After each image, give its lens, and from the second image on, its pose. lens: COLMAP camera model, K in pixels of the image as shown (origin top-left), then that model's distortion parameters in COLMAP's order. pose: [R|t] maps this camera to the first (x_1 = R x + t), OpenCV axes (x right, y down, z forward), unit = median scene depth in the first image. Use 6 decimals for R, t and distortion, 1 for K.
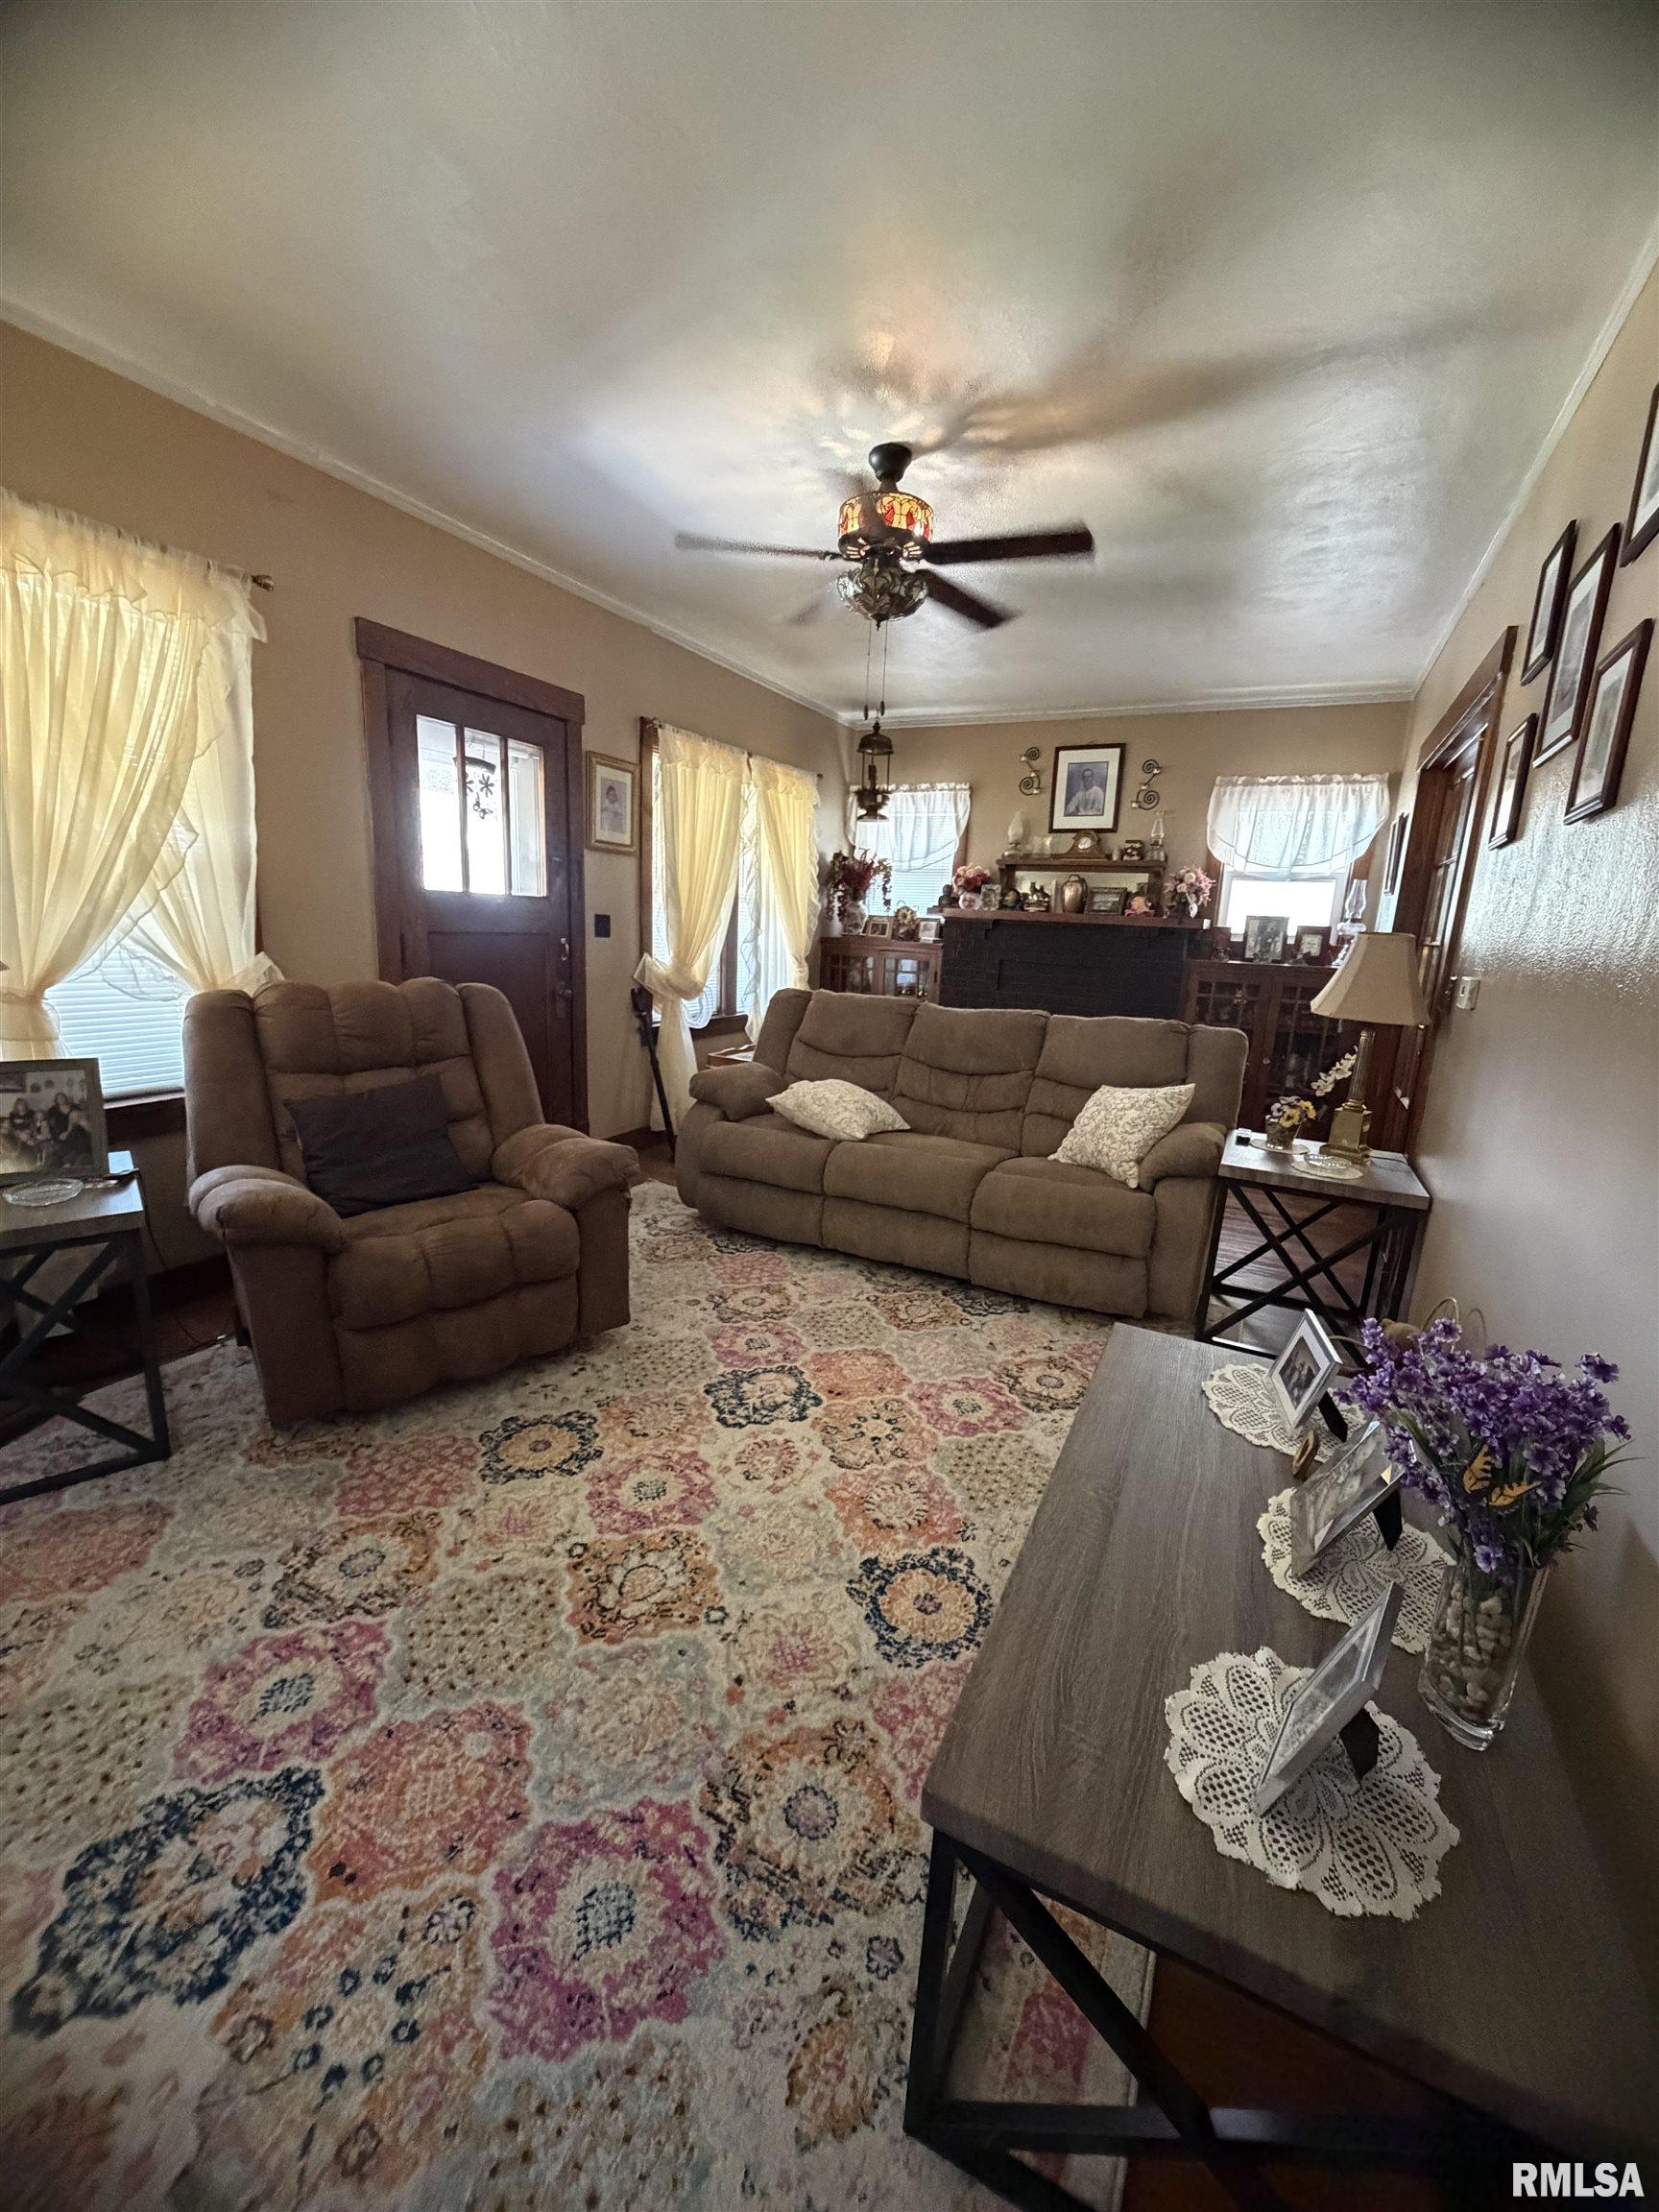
lens RADIAL K [[875.7, 0, 835.8], [0, 875.7, 1105.0], [0, 0, 1]] dist [-0.002442, -0.000207]
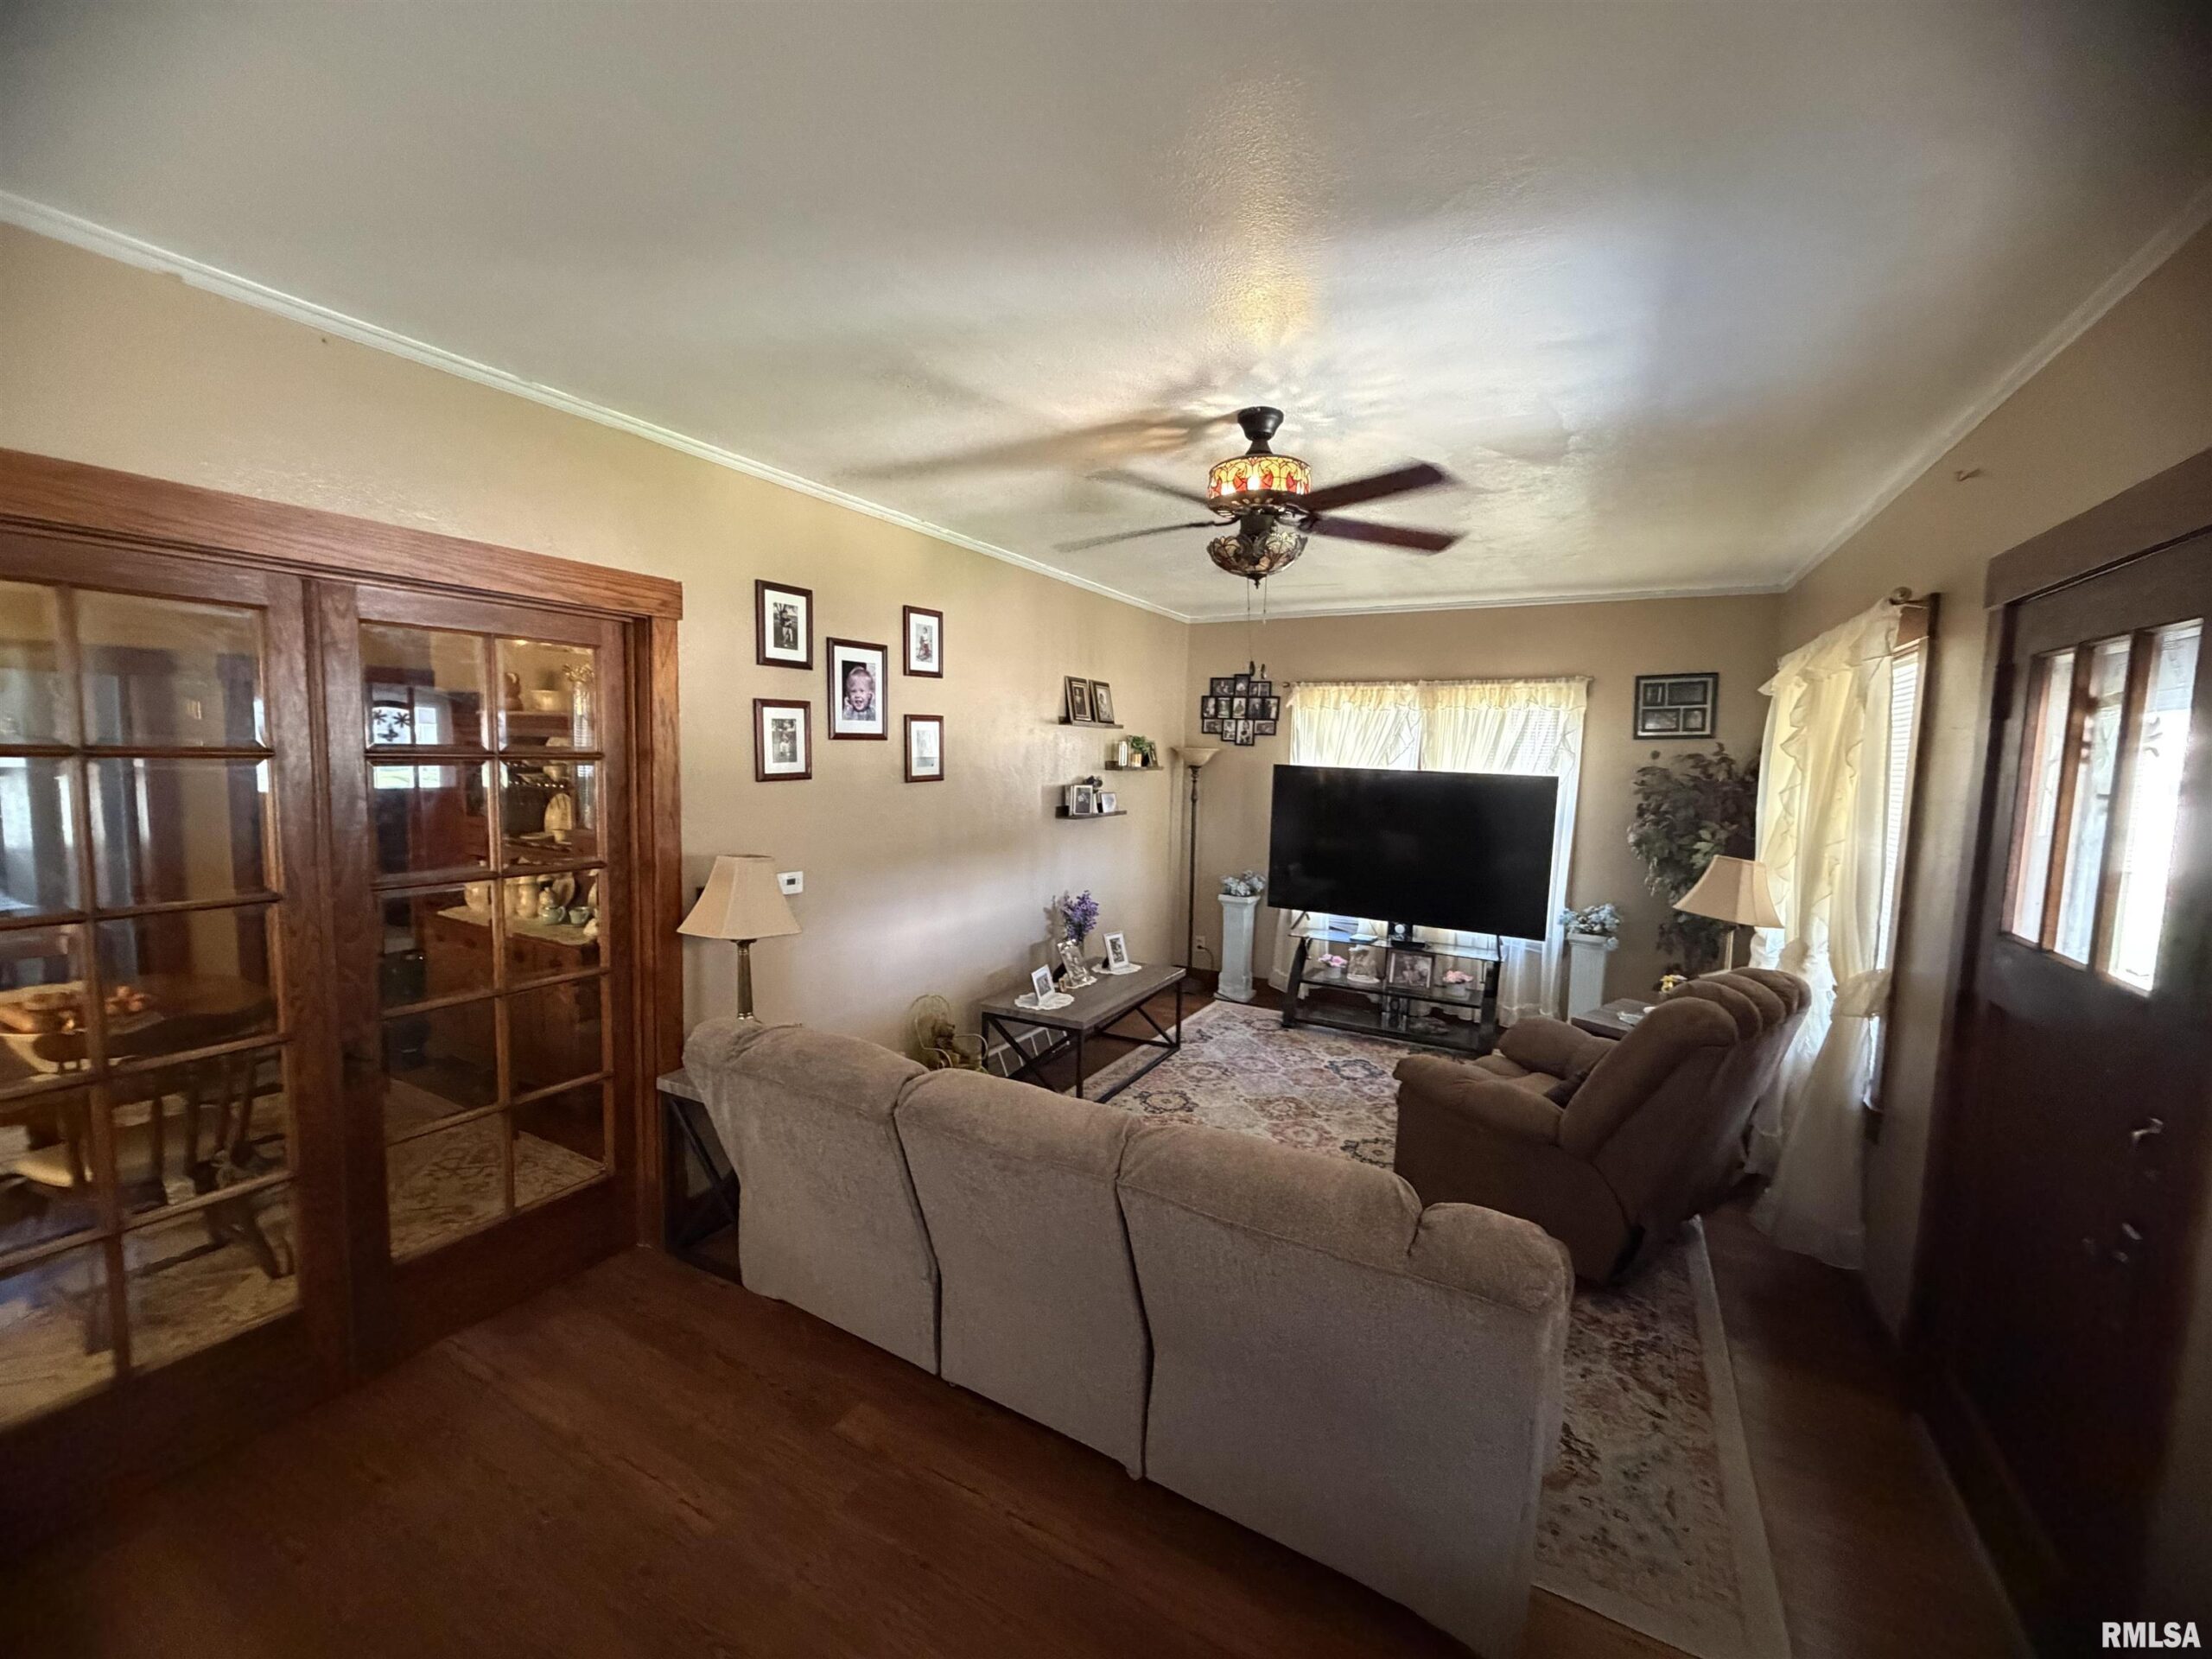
lens RADIAL K [[875.7, 0, 1104.7], [0, 875.7, 825.9], [0, 0, 1]] dist [-0.002442, -0.000207]
pose [[-0.996412, -0.076706, 0.035755, 0.155891], [-0.062660, 0.952653, 0.297534, -0.568278], [-0.056885, 0.294227, -0.954041, 1.967037]]
